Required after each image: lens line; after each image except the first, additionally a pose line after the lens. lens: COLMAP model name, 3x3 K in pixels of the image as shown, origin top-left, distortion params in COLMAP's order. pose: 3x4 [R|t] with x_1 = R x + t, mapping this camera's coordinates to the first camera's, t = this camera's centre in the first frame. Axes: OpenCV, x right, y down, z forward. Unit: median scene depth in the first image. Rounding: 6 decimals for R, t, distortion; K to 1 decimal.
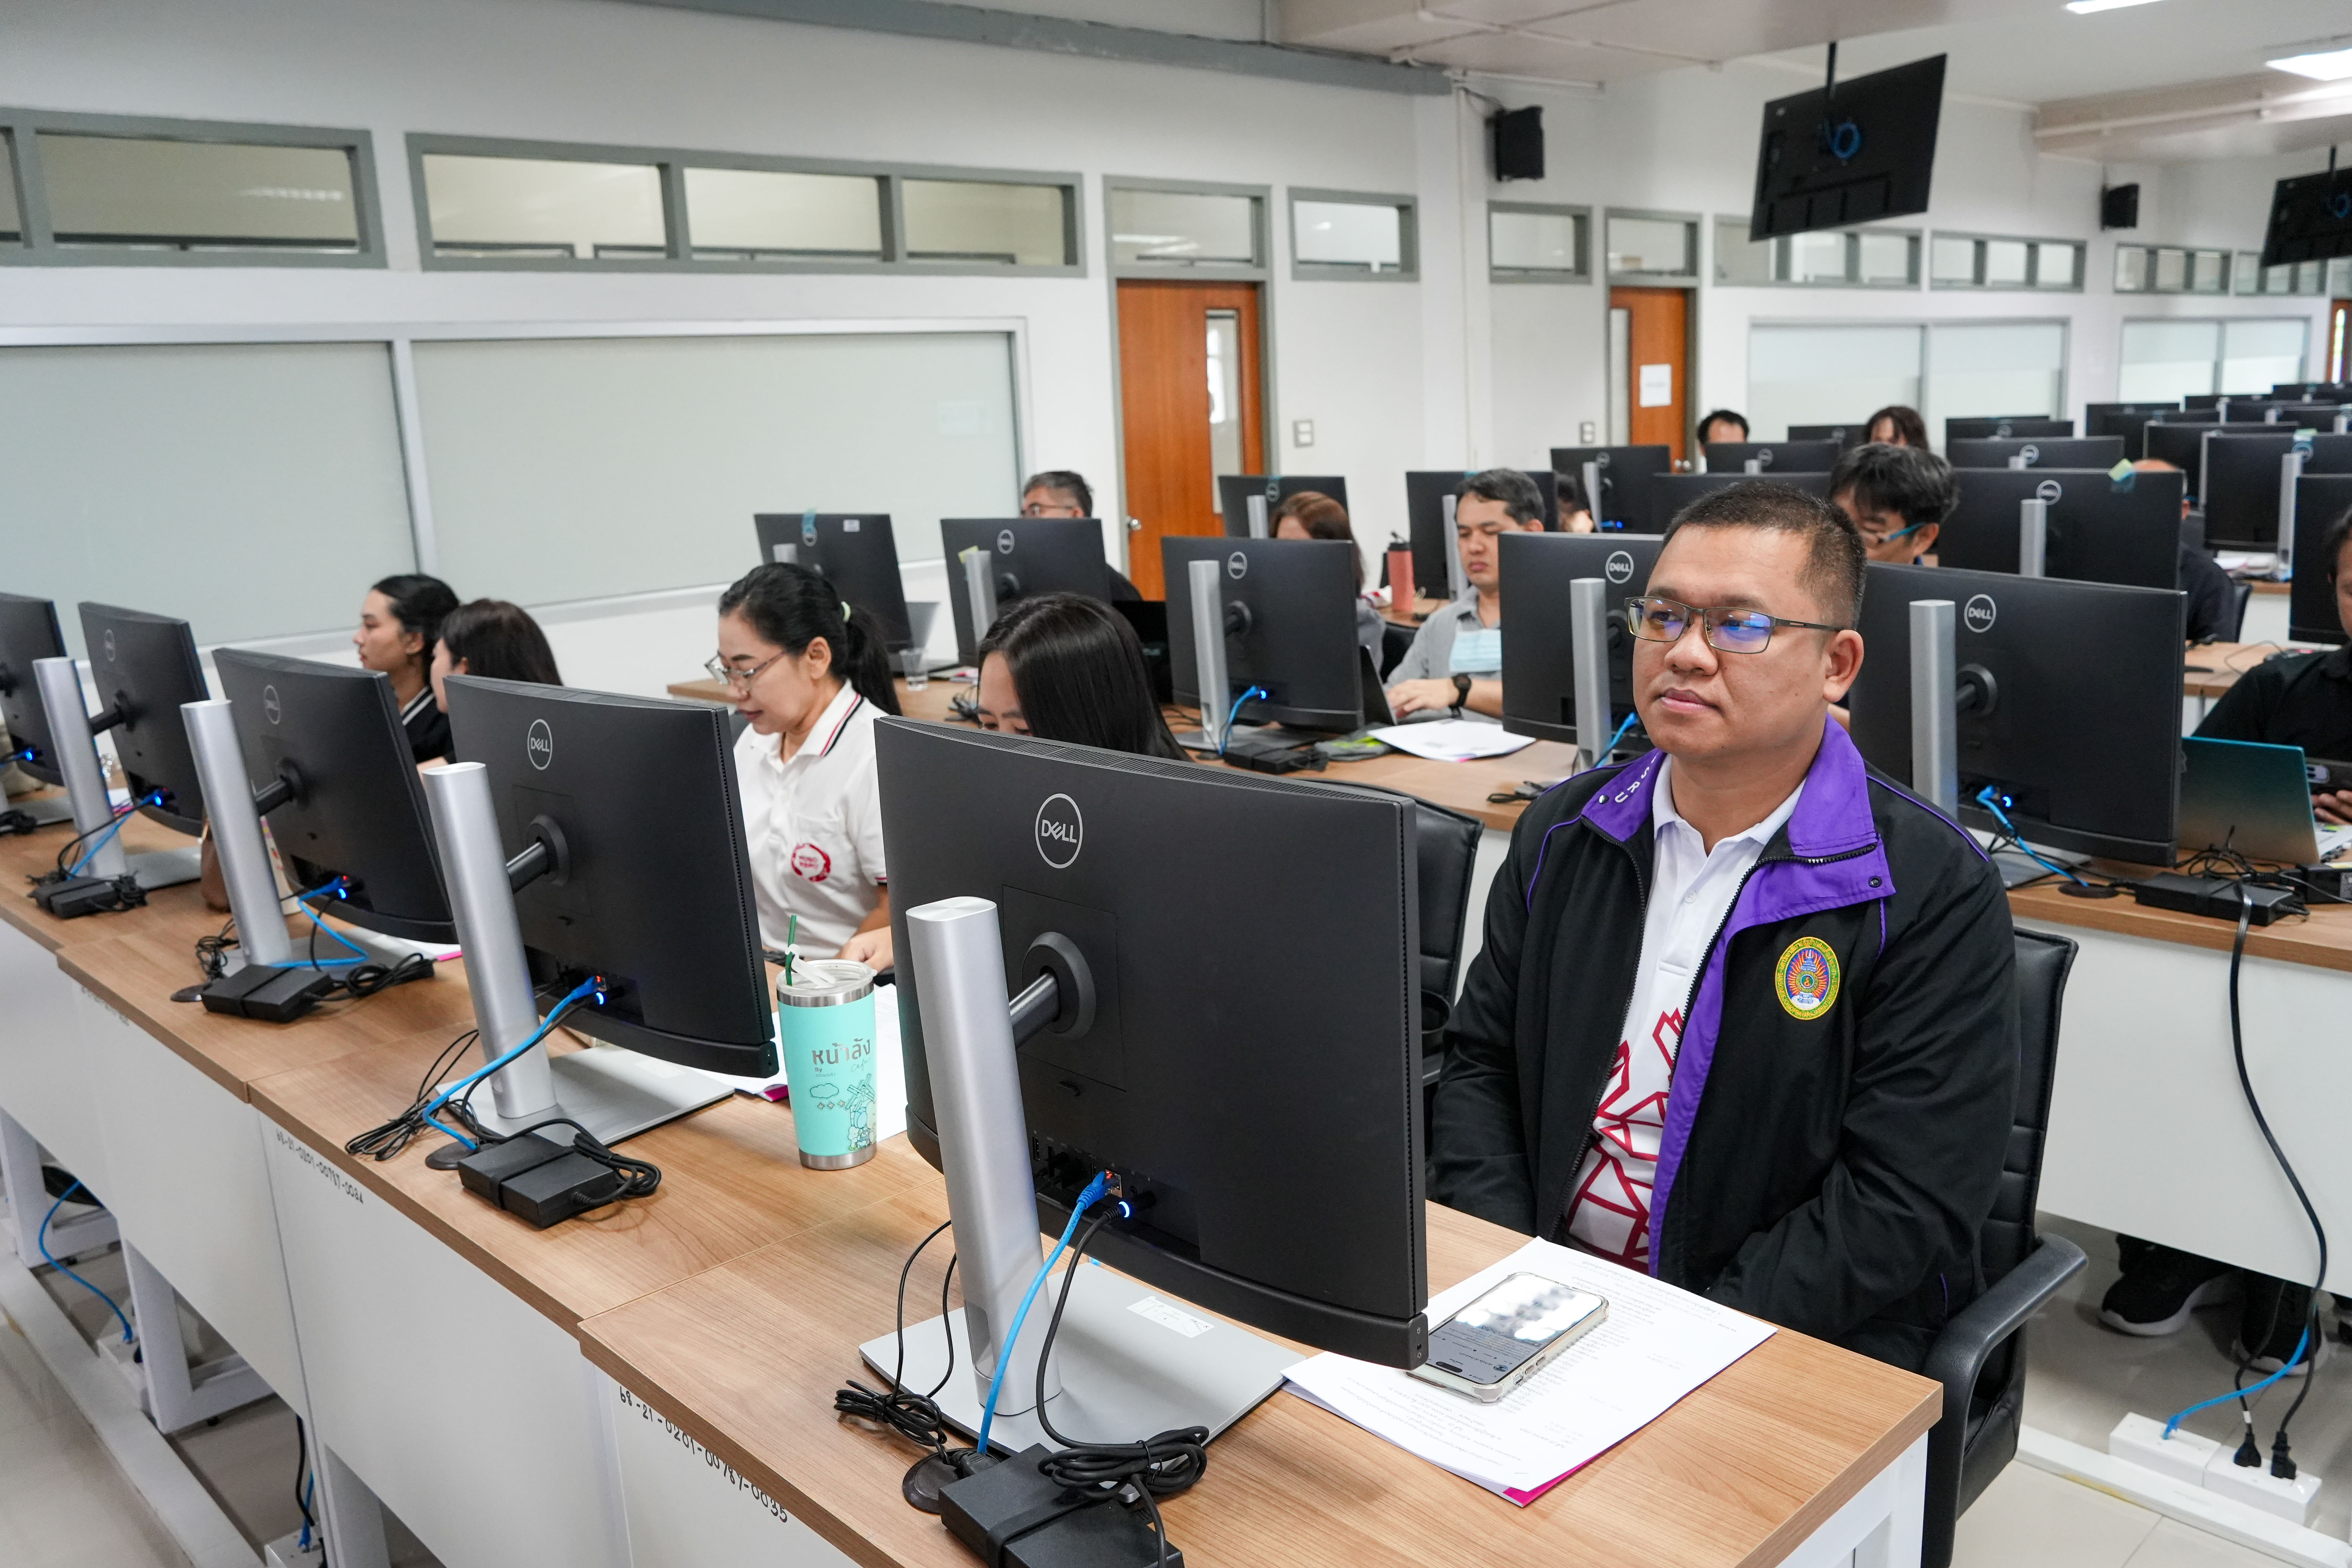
lens RADIAL K [[1831.8, 0, 1180.5], [0, 1831.8, 801.2], [0, 0, 1]] dist [-0.028717, 0.023799]
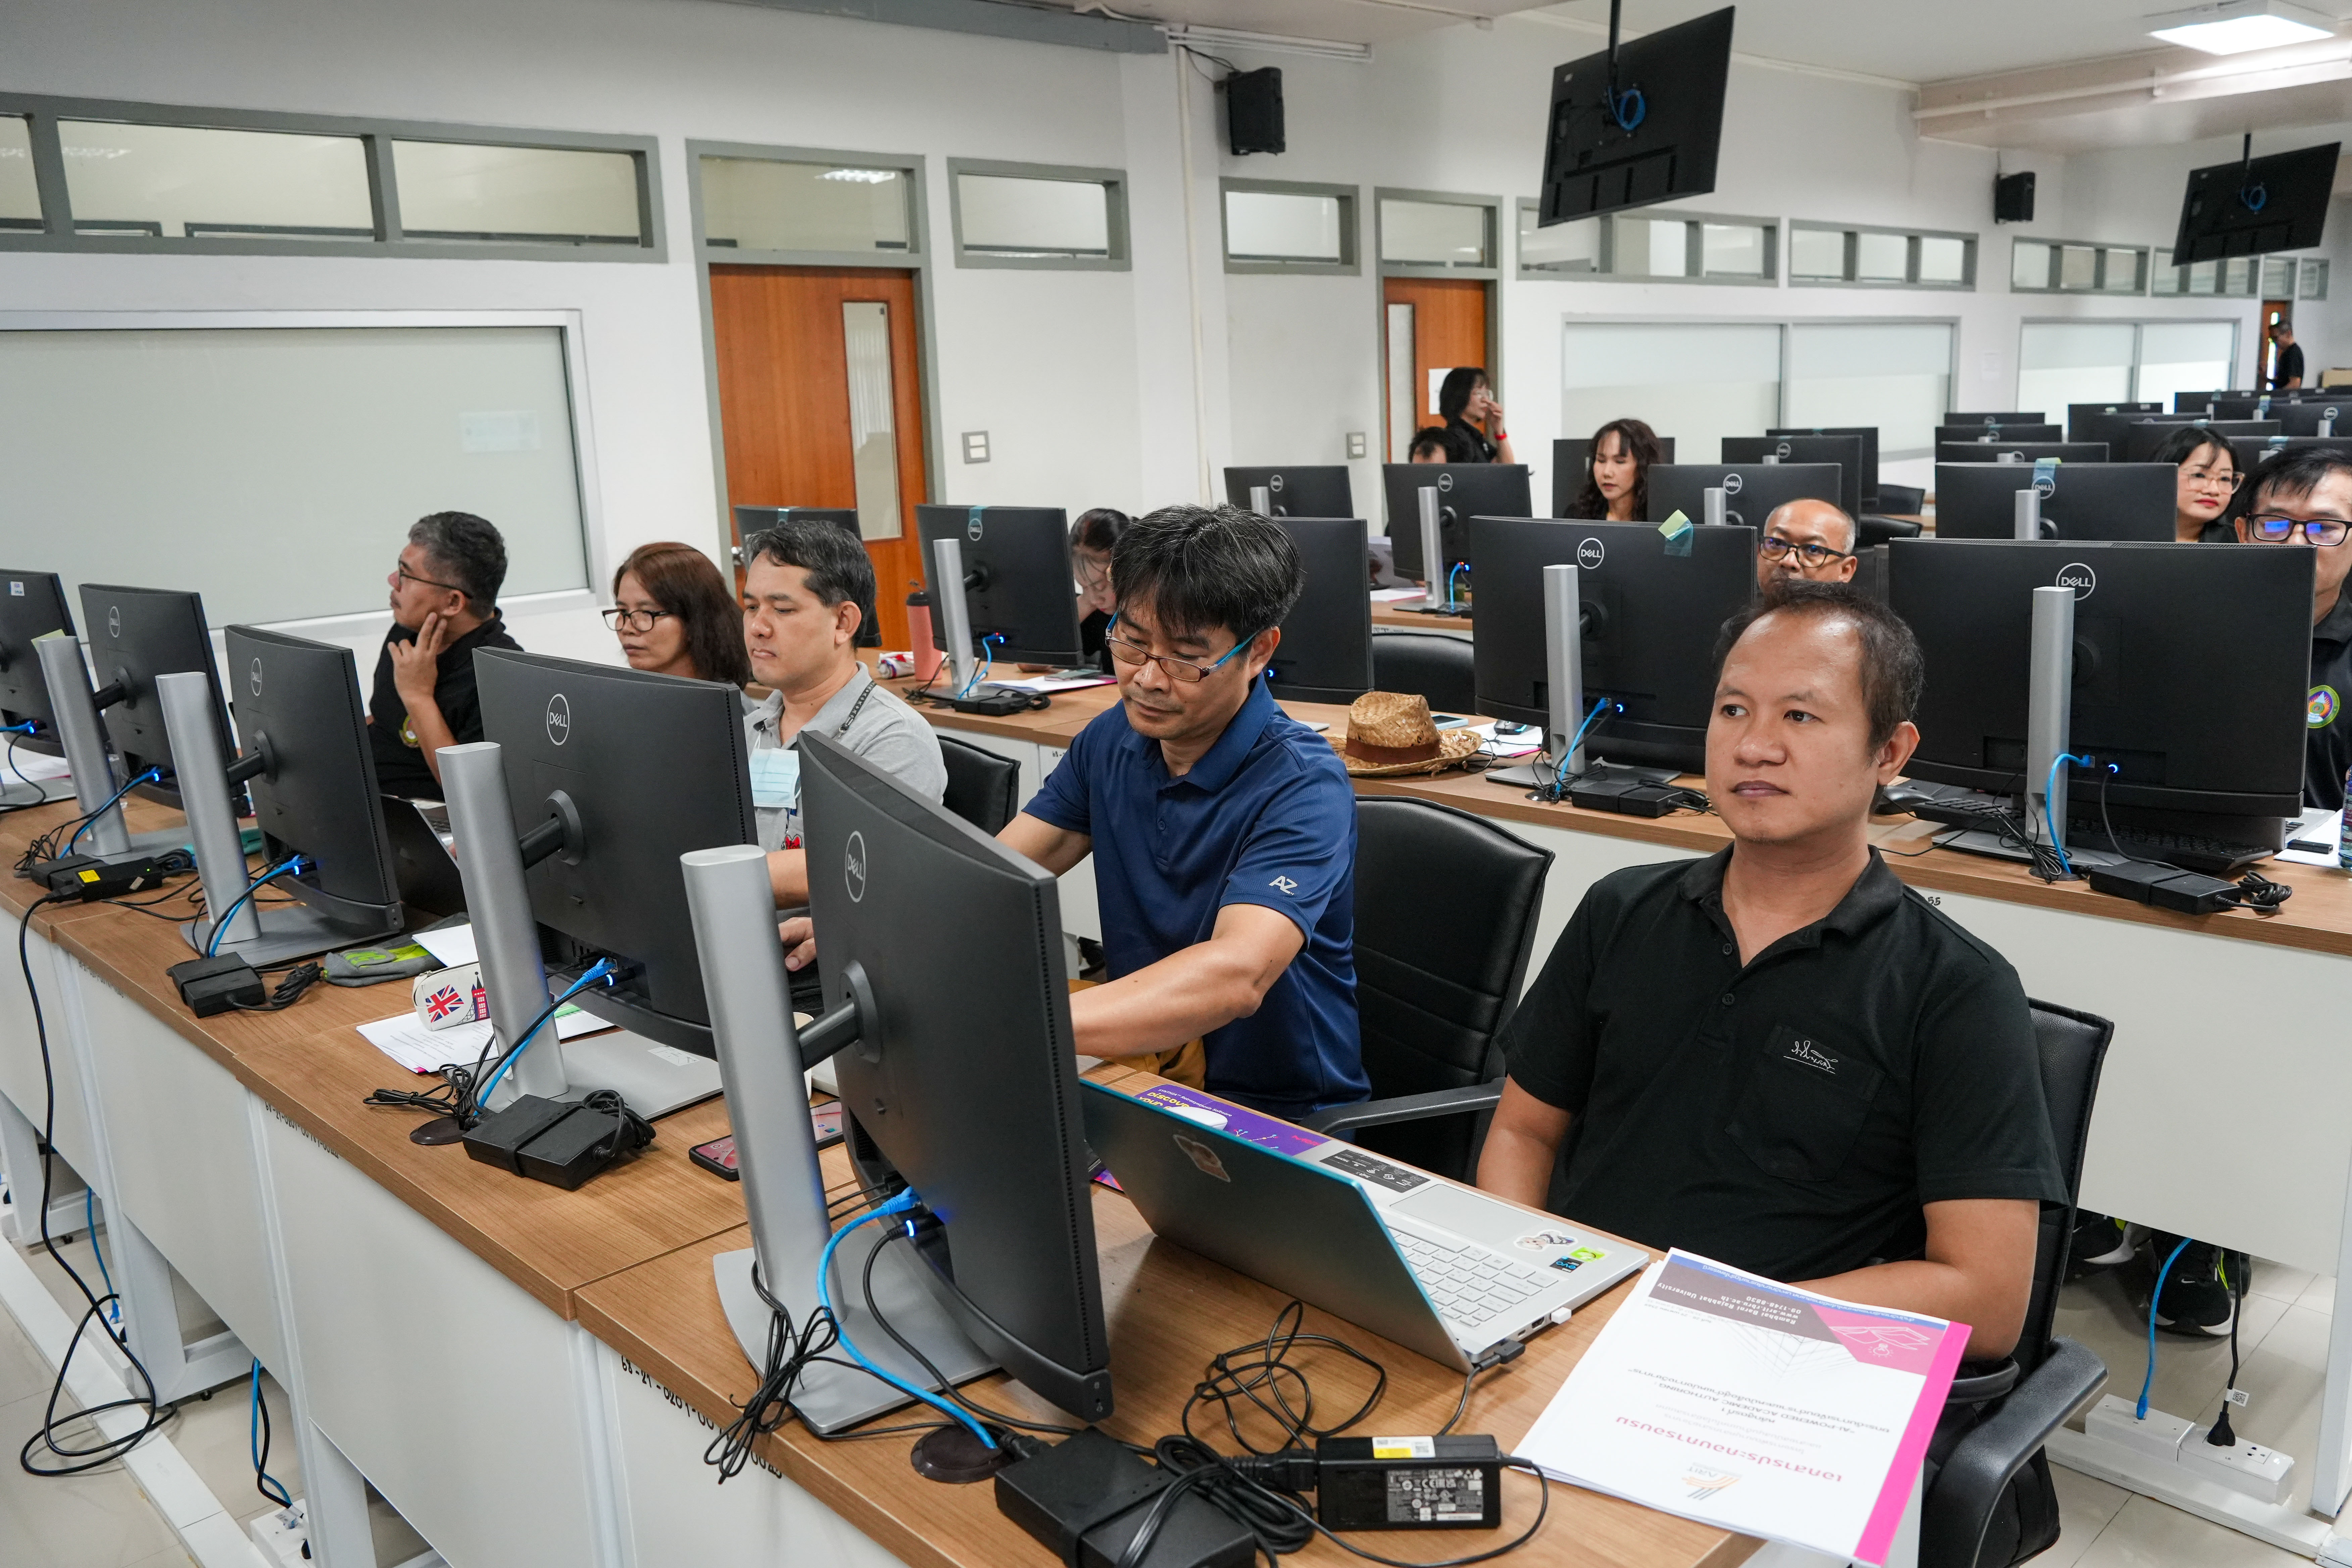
lens RADIAL K [[1831.8, 0, 1178.7], [0, 1831.8, 784.9], [0, 0, 1]] dist [-0.028717, 0.023799]
pose [[0.999971, 0.006424, 0.004048, 0.136754], [-0.006402, 0.999964, -0.005484, -0.034152], [-0.004083, 0.005458, 0.999977, 0.127716]]
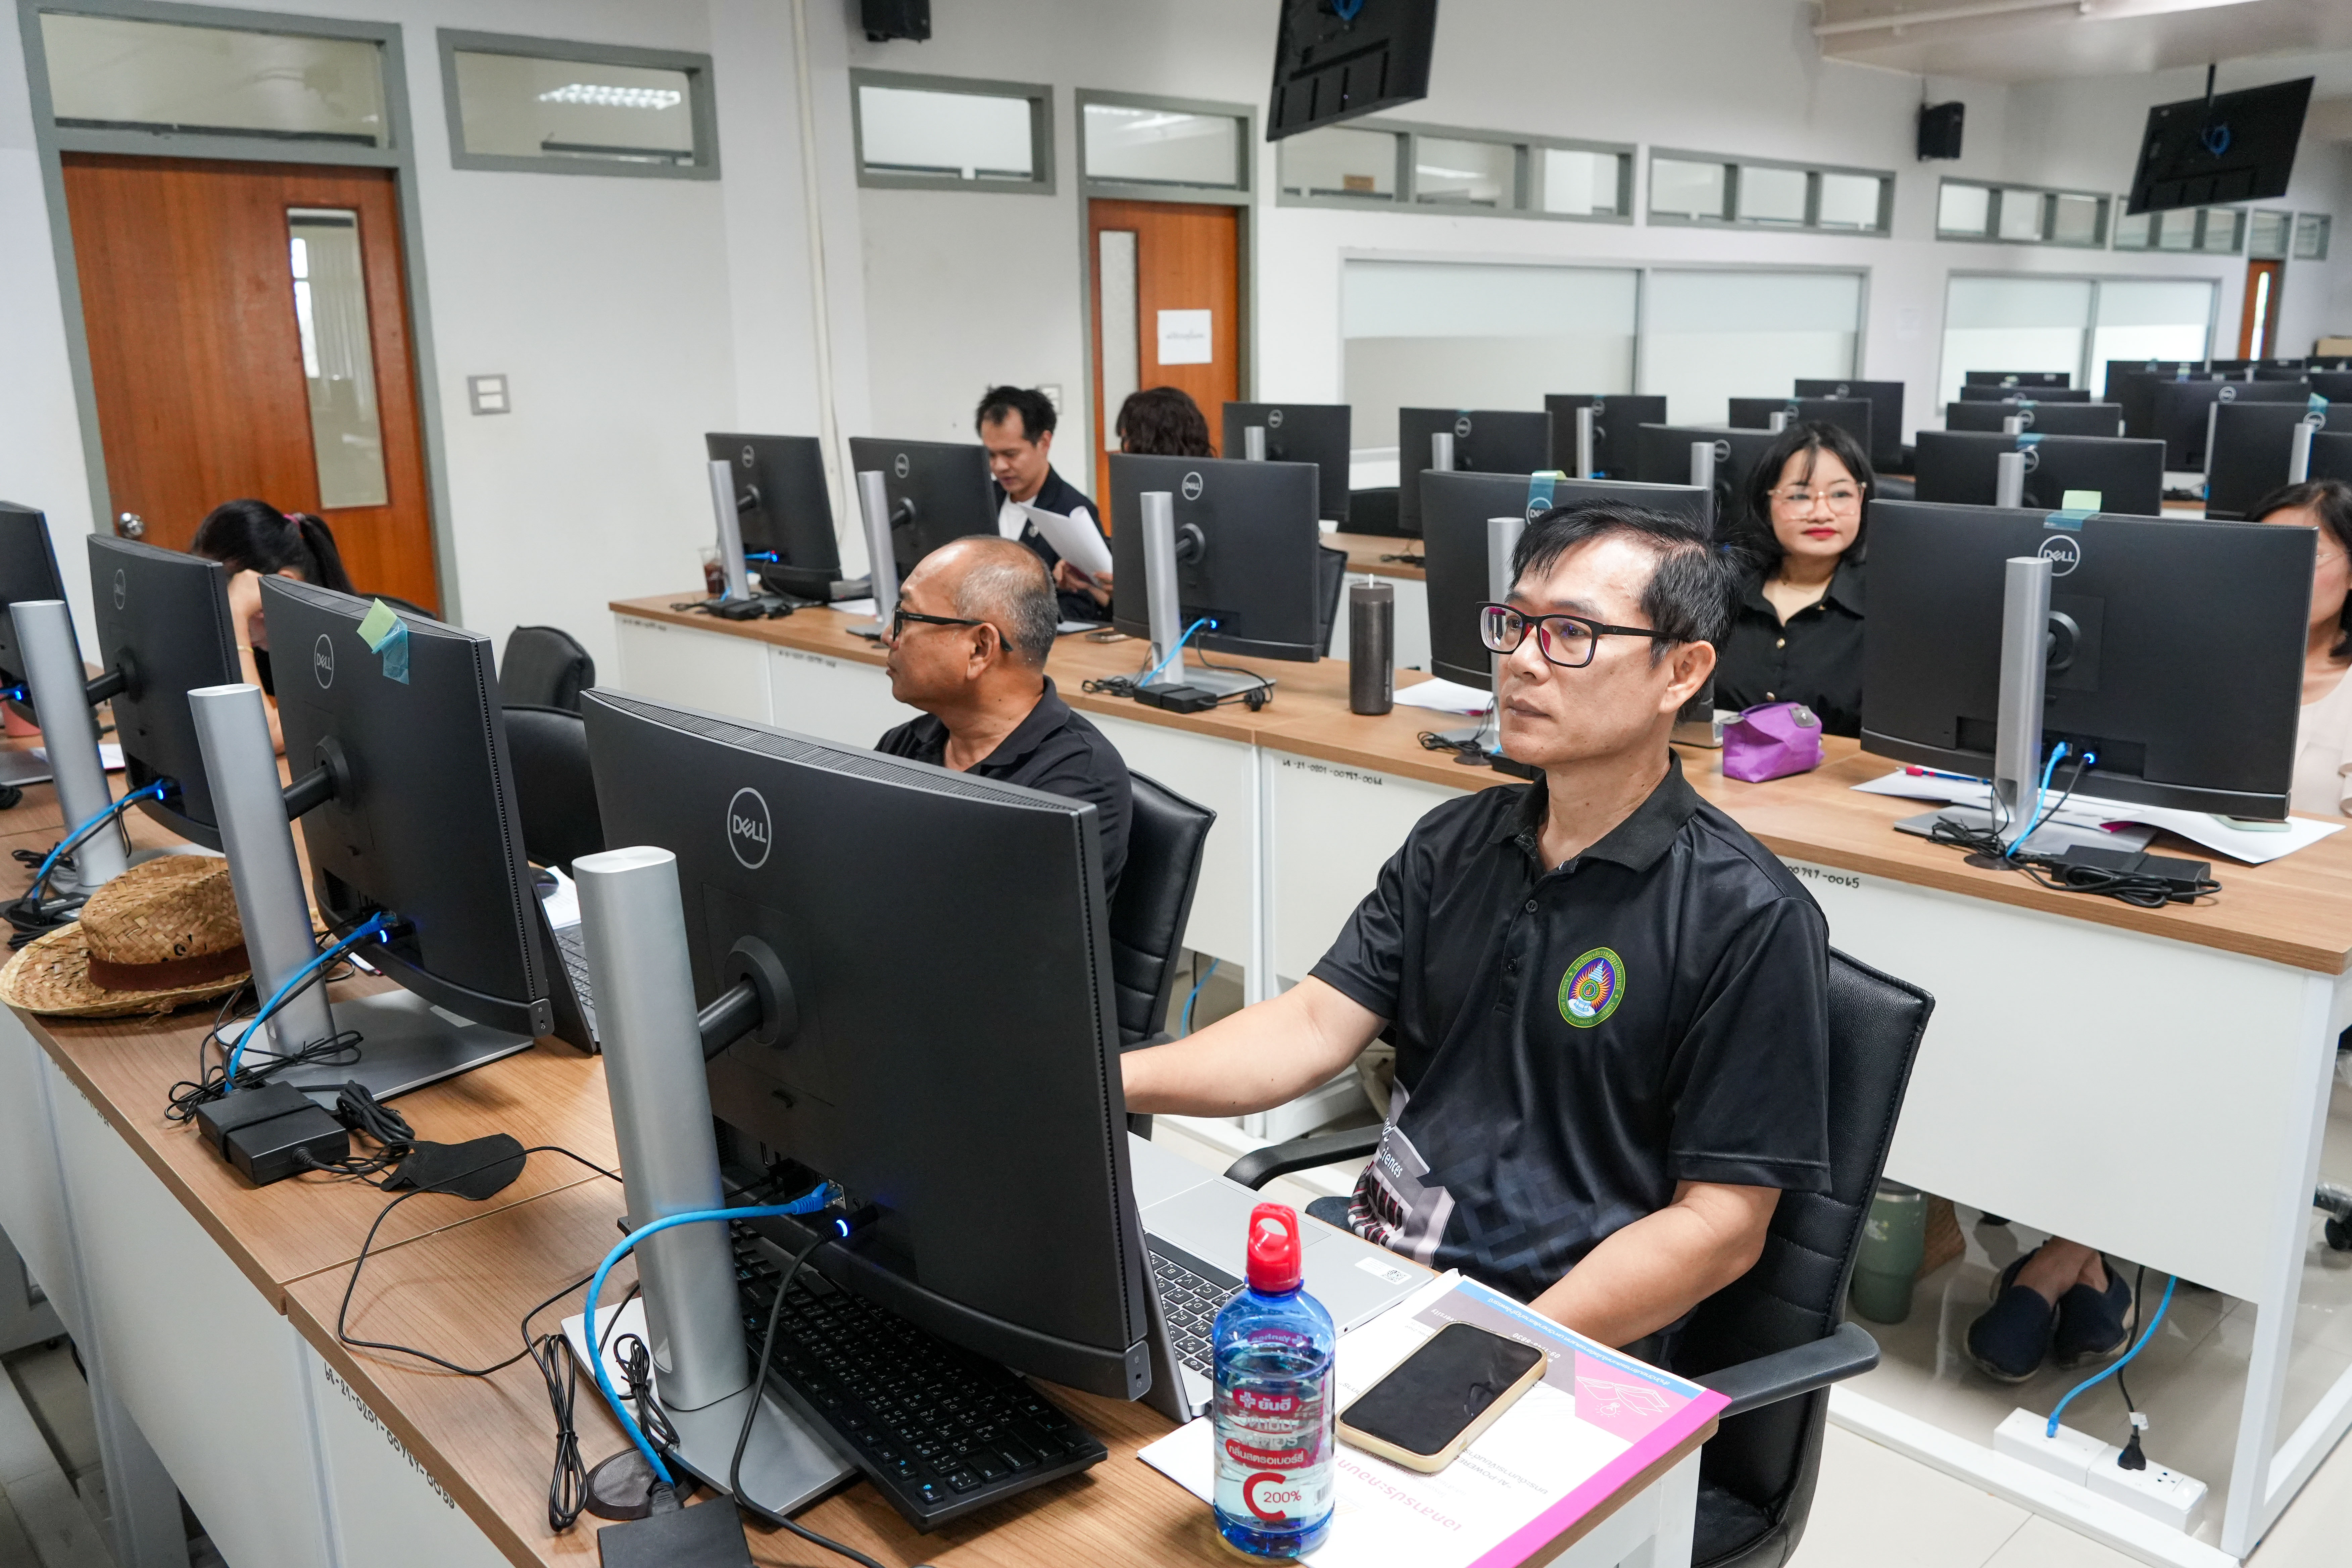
lens RADIAL K [[1831.8, 0, 1183.9], [0, 1831.8, 779.1], [0, 0, 1]] dist [-0.028717, 0.023799]
pose [[0.999224, 0.038001, -0.010374, 0.292954], [-0.037709, 0.998922, 0.027054, -0.072894], [0.011391, -0.026642, 0.999580, 0.269104]]
